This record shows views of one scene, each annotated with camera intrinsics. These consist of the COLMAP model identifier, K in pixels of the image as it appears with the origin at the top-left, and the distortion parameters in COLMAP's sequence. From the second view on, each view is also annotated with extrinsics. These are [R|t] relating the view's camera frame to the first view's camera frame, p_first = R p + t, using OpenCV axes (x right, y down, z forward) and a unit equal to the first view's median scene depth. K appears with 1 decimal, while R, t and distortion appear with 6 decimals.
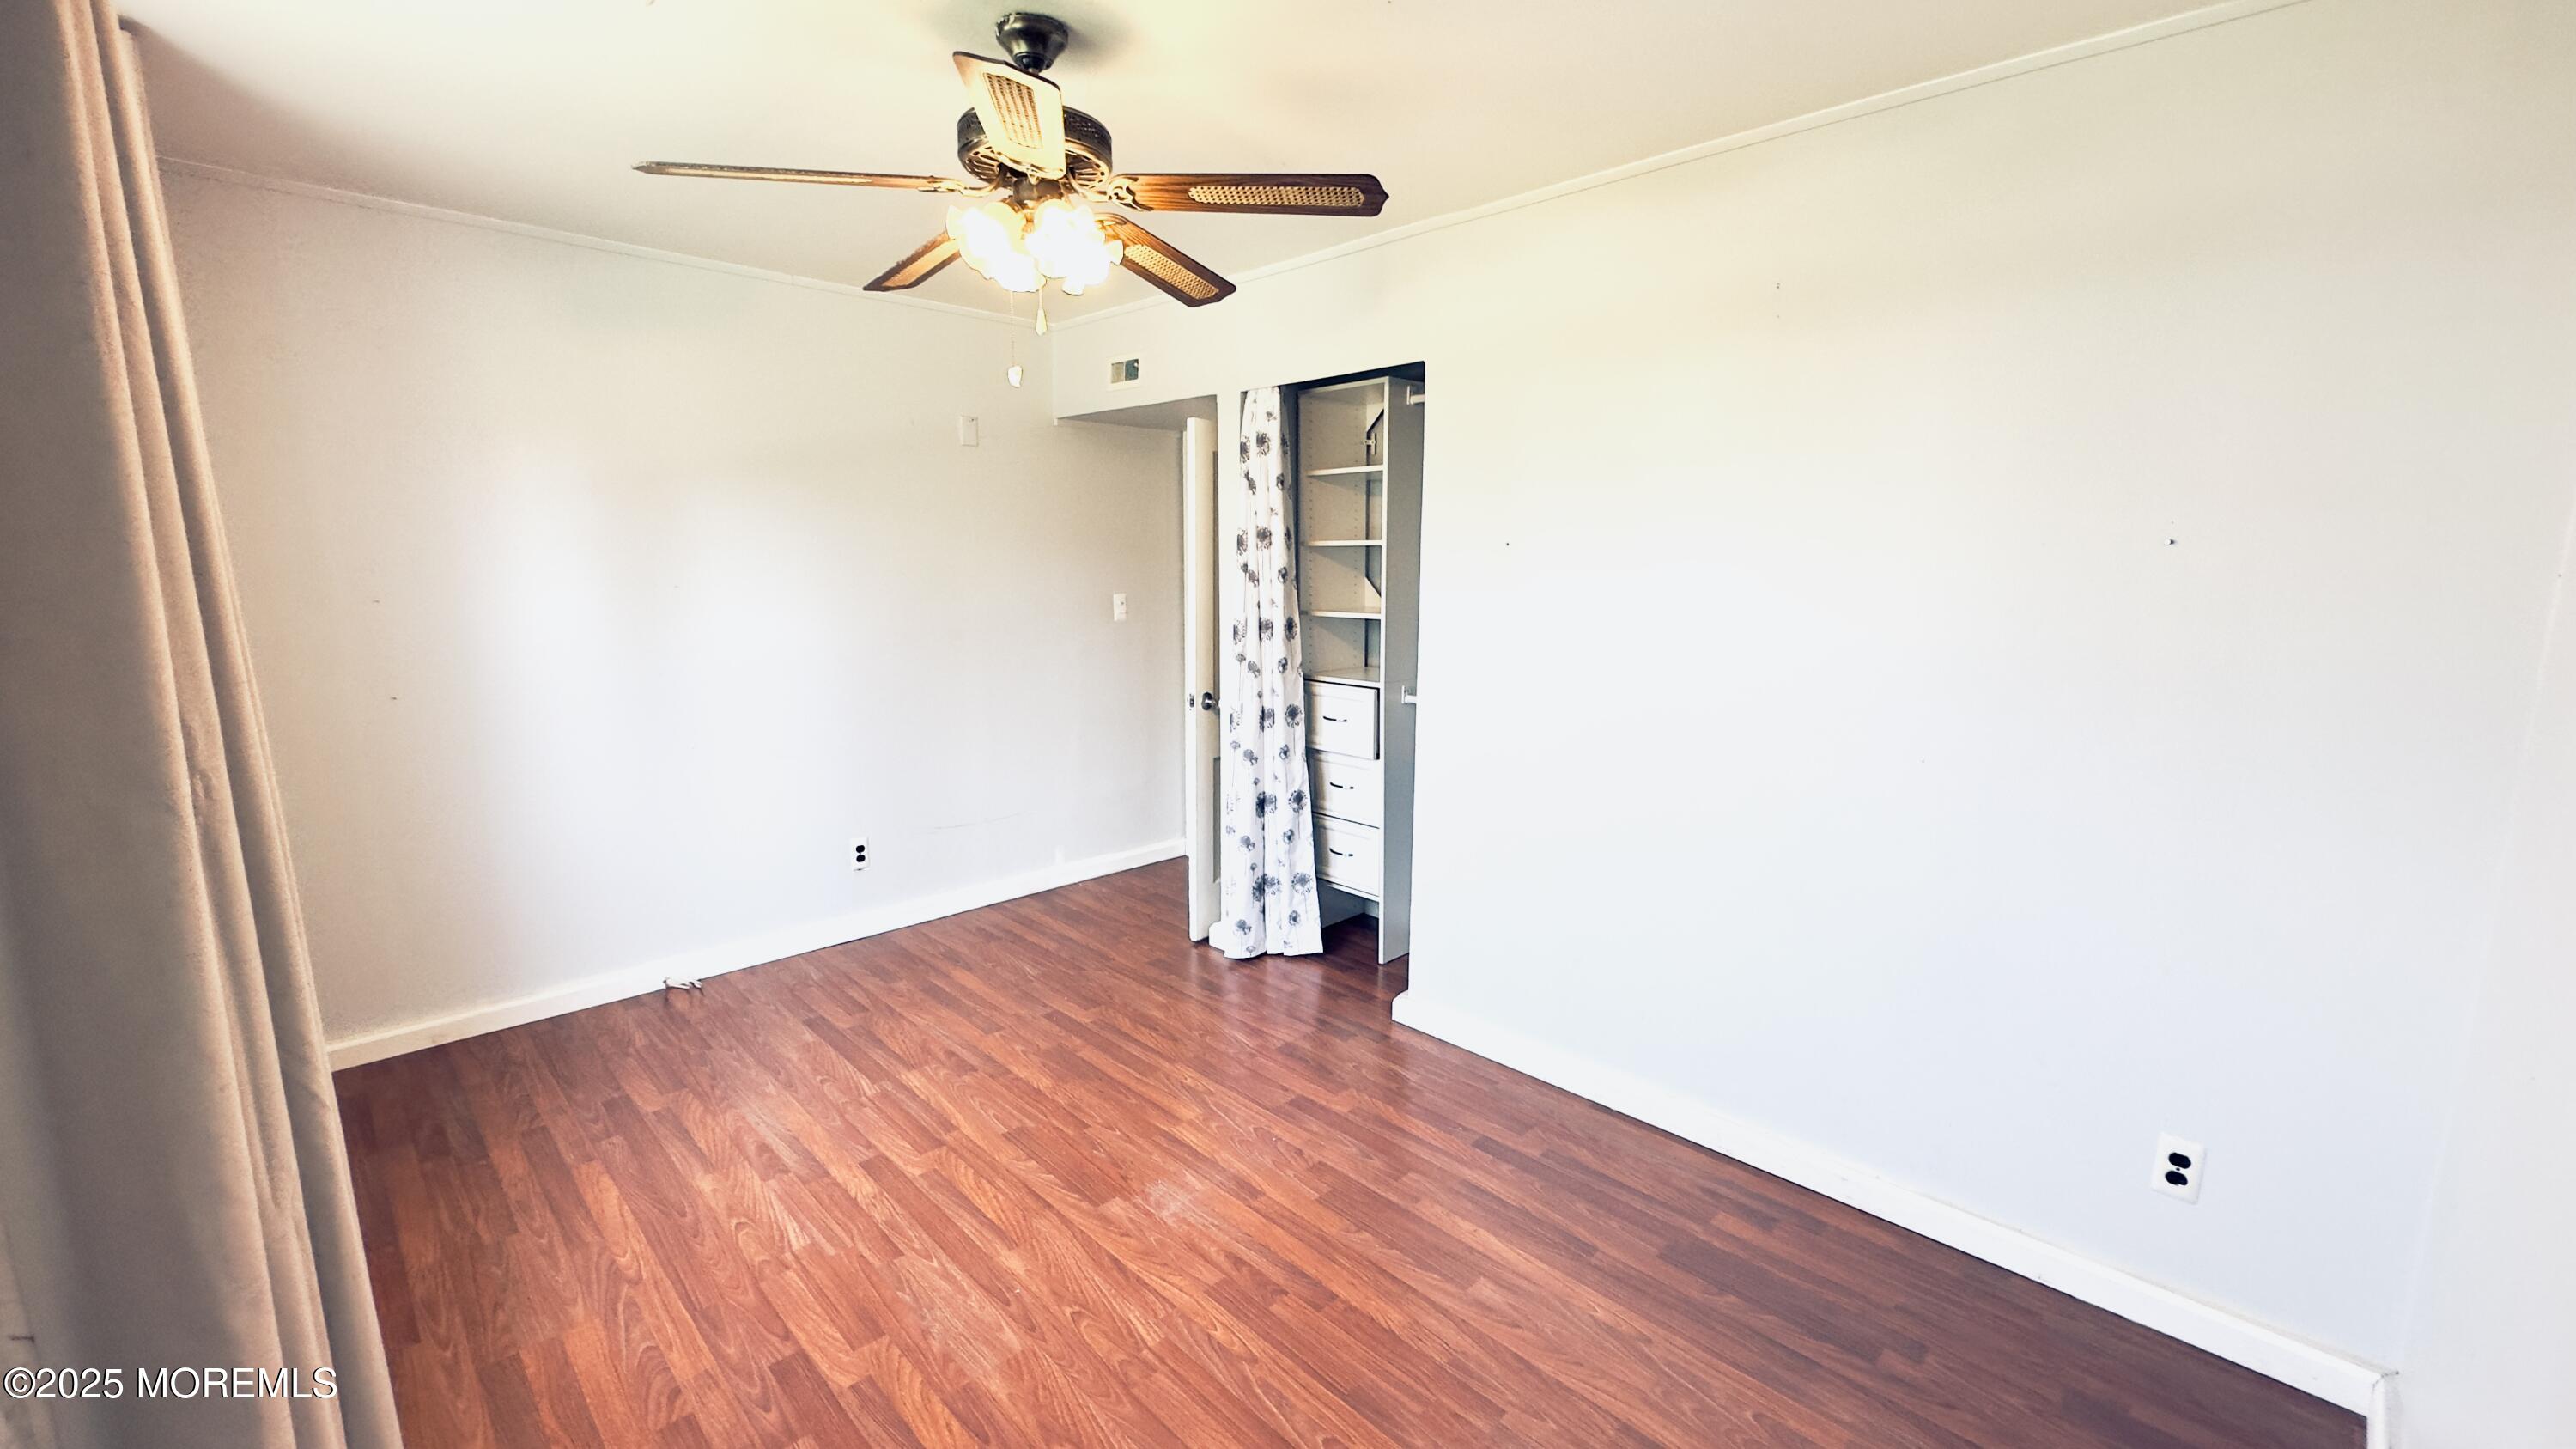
lens RADIAL K [[1021.9, 0, 1287.4], [0, 1021.9, 734.0], [0, 0, 1]] dist [-0.000781, 0.000016]
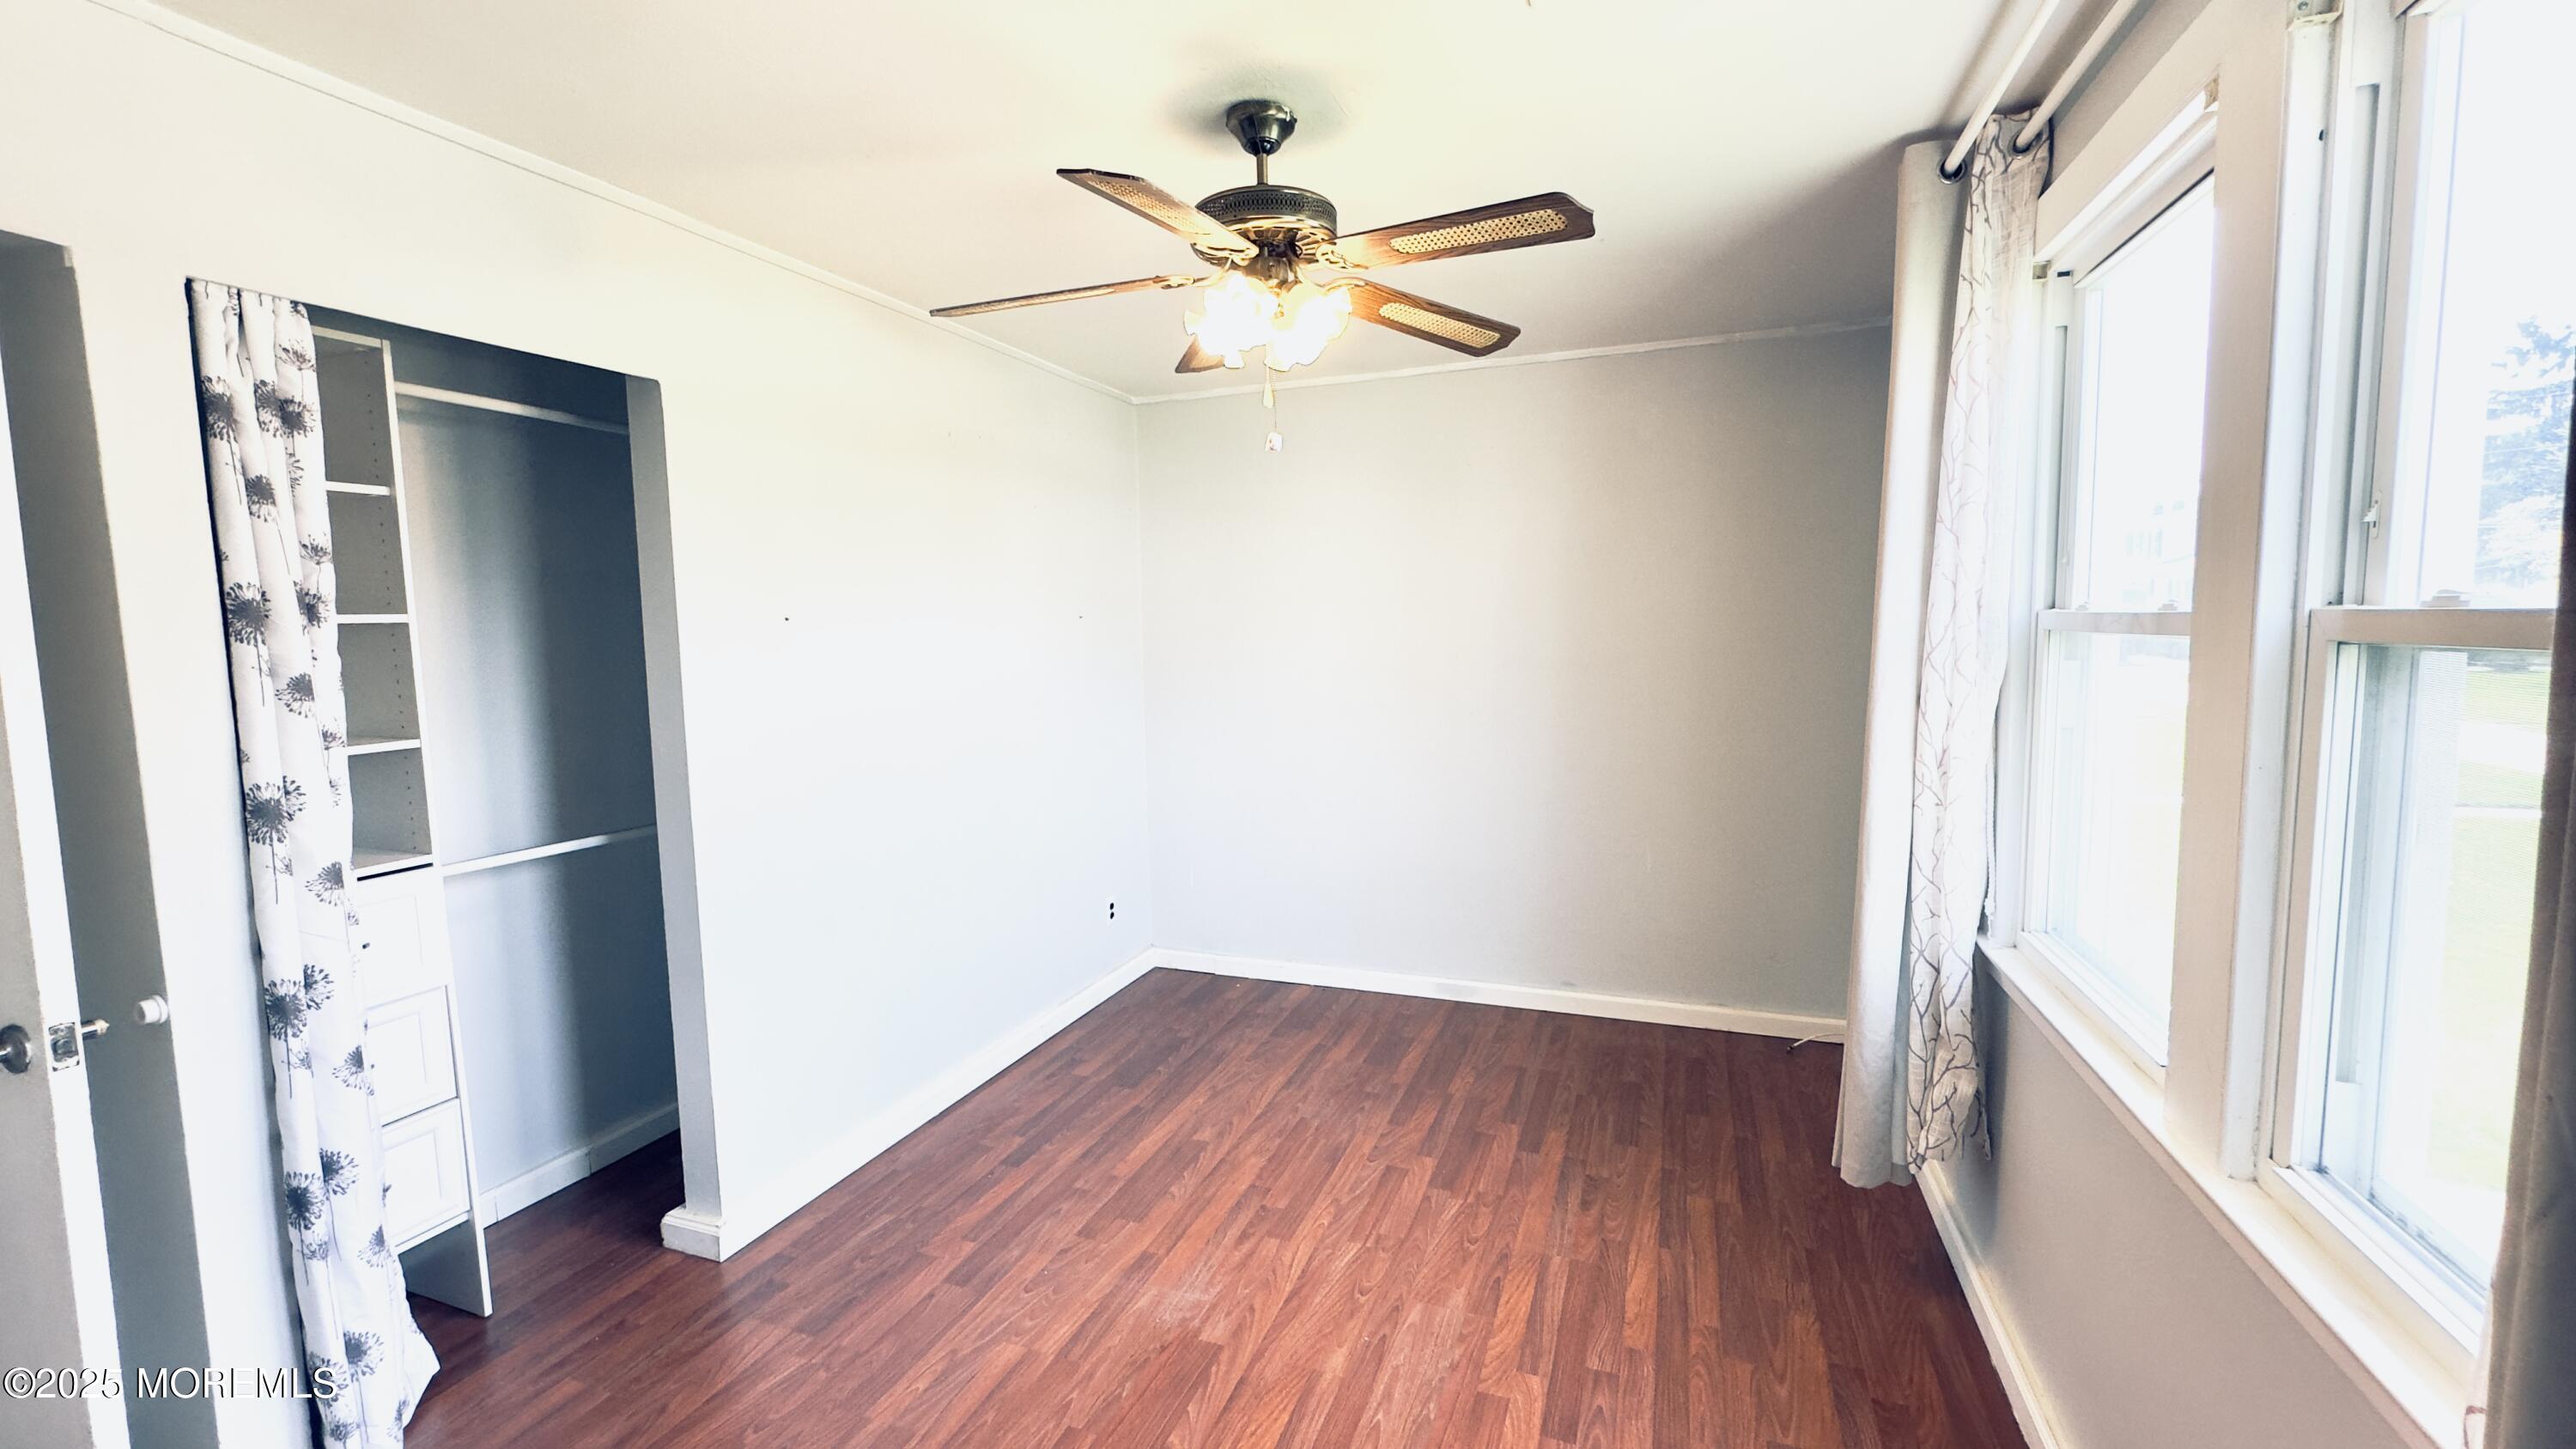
lens RADIAL K [[1021.9, 0, 1287.7], [0, 1021.9, 715.0], [0, 0, 1]] dist [-0.000781, 0.000016]
pose [[-0.408765, -0.080684, 0.909066, -1.060234], [0.172803, 0.971223, 0.163903, -0.228085], [-0.896131, 0.224087, -0.383060, 1.265406]]
